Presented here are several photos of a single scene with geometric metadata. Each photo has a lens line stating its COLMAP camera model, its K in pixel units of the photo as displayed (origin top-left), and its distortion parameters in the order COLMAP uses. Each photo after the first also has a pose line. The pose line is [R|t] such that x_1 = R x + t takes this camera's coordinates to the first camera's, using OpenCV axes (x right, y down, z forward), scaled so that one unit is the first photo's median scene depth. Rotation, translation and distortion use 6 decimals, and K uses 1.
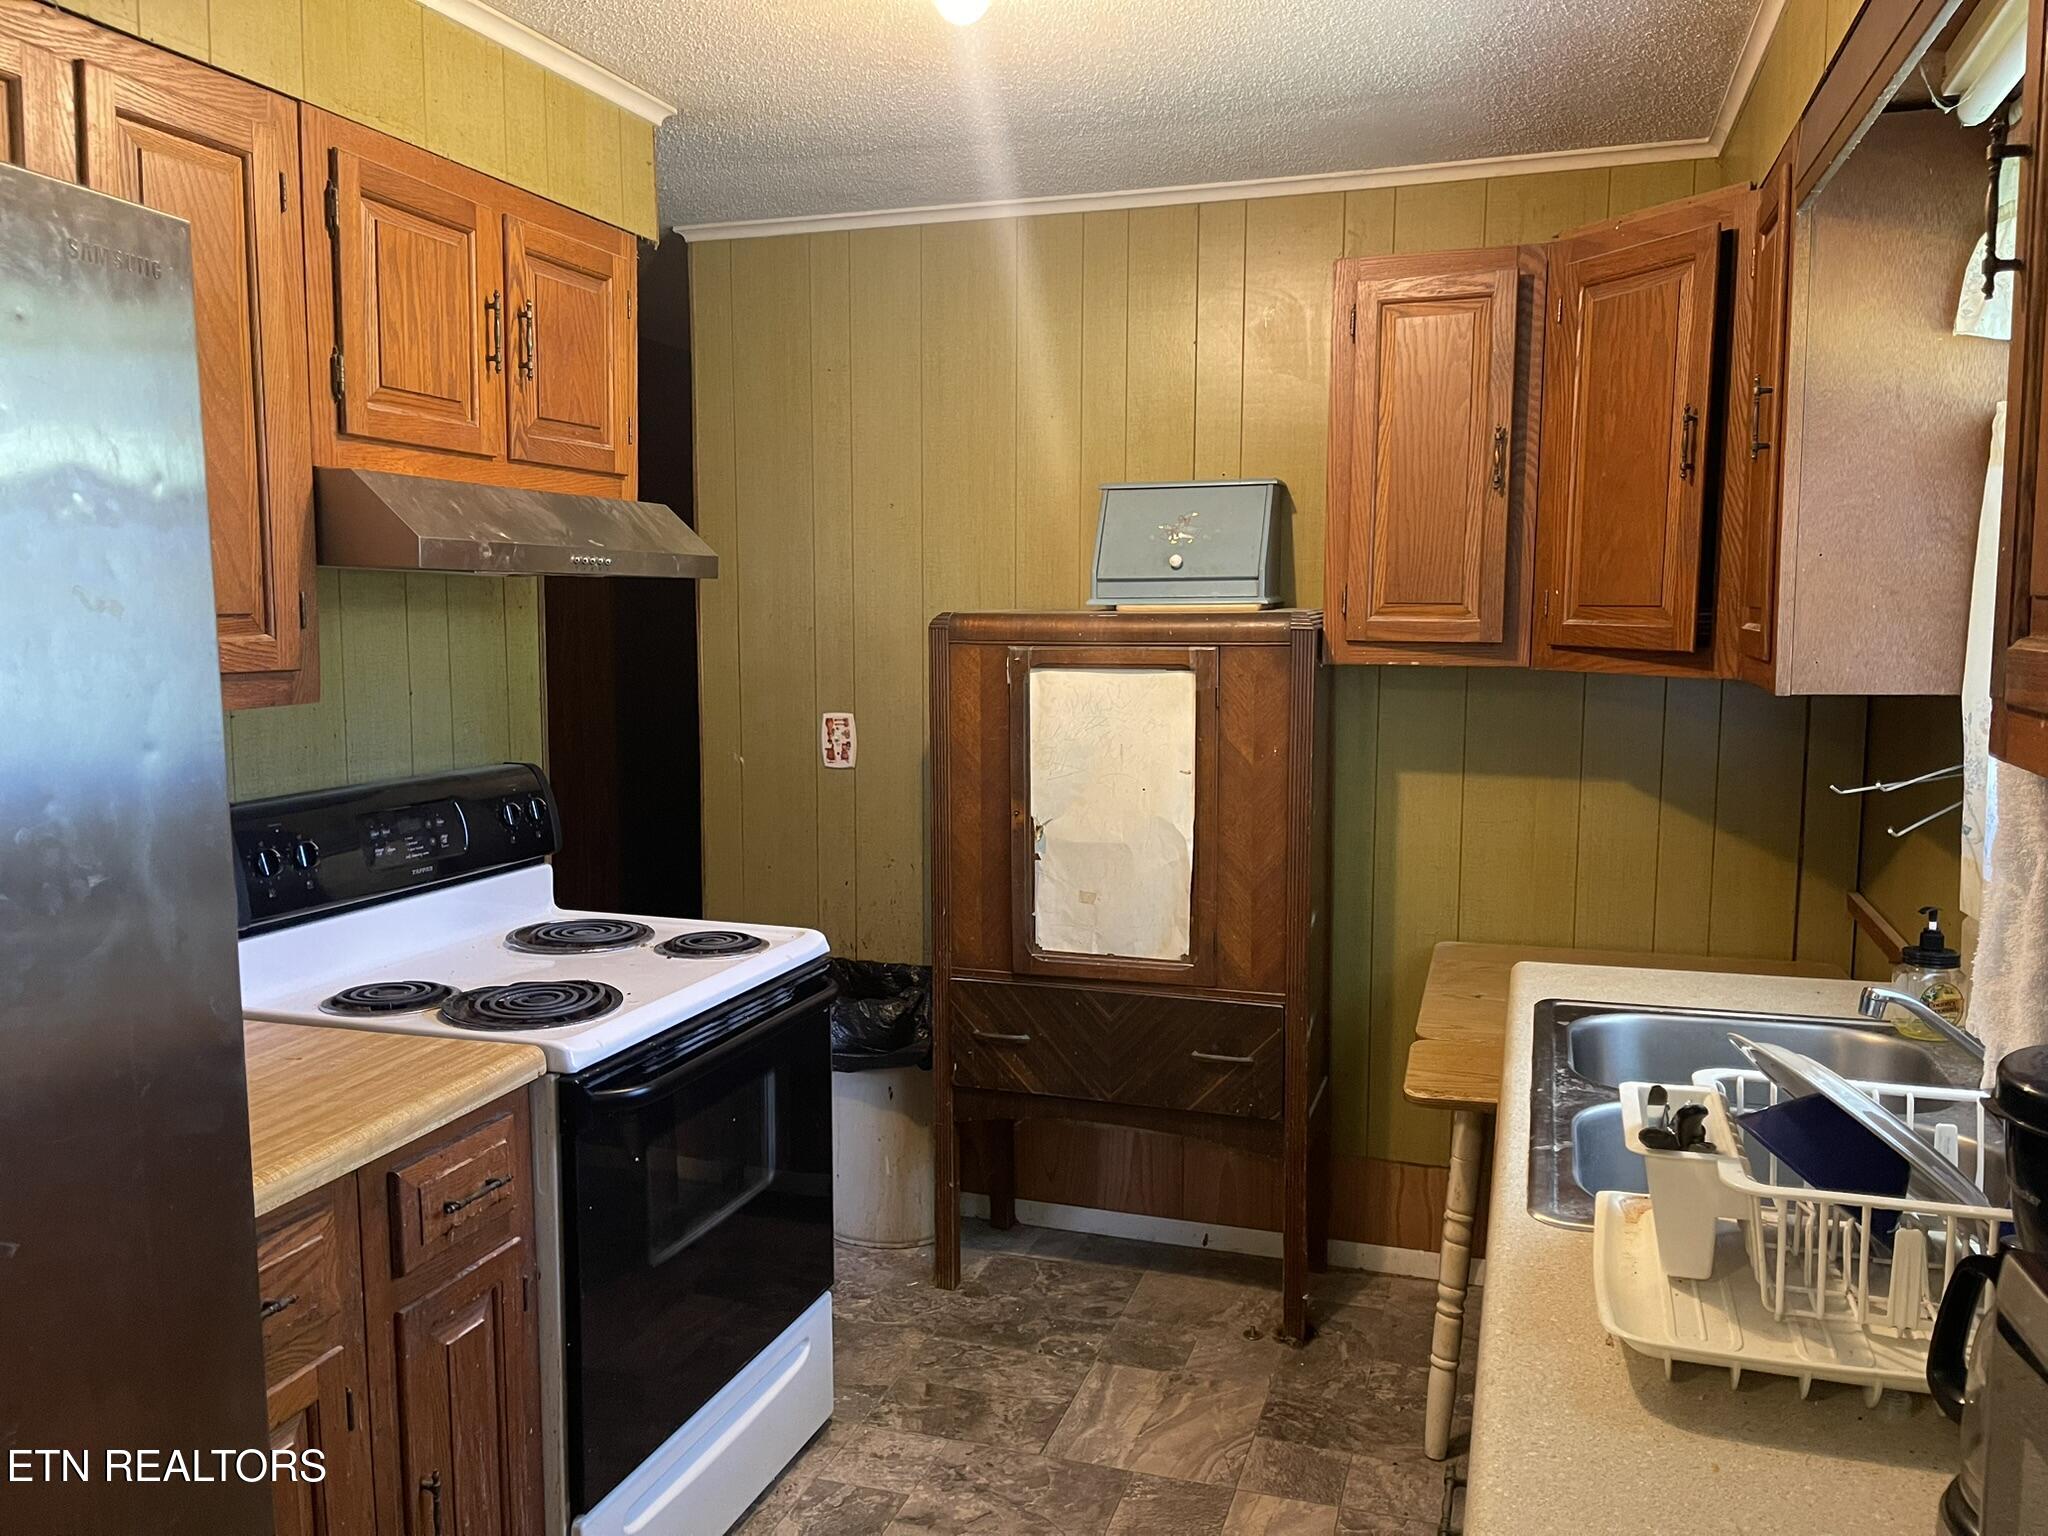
lens RADIAL K [[1542.3, 0, 1021.9], [0, 1542.3, 770.0], [0, 0, 1]] dist [0.063750, -0.088124]
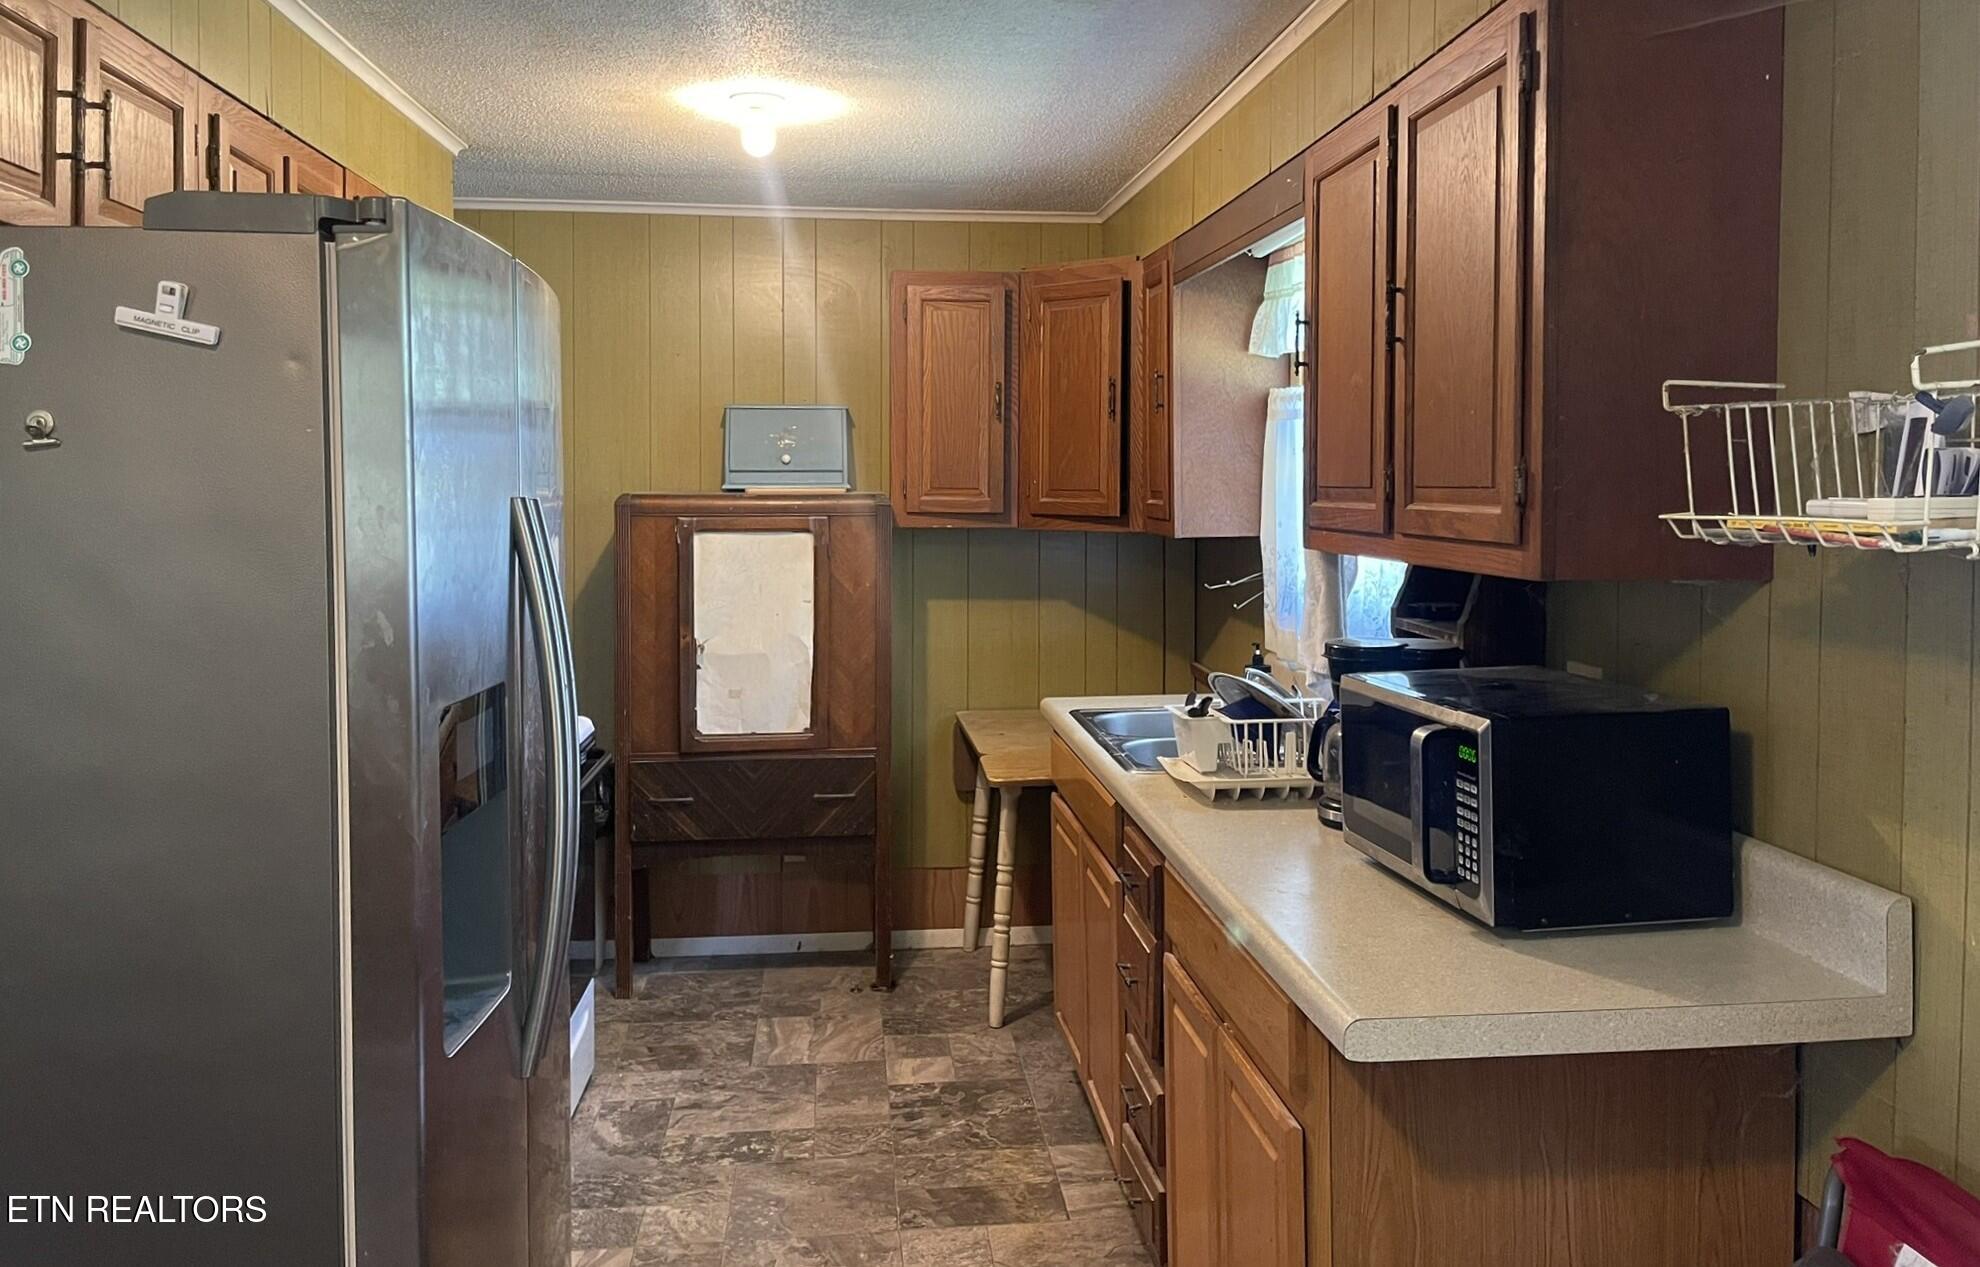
lens RADIAL K [[1550.4, 0, 997.1], [0, 1550.4, 502.7], [0, 0, 1]] dist [0.053096, -0.117504]
pose [[0.909164, -0.002451, 0.416430, -0.356462], [0.043358, 0.995105, -0.088803, 0.048486], [-0.414174, 0.098792, 0.904820, -0.439021]]
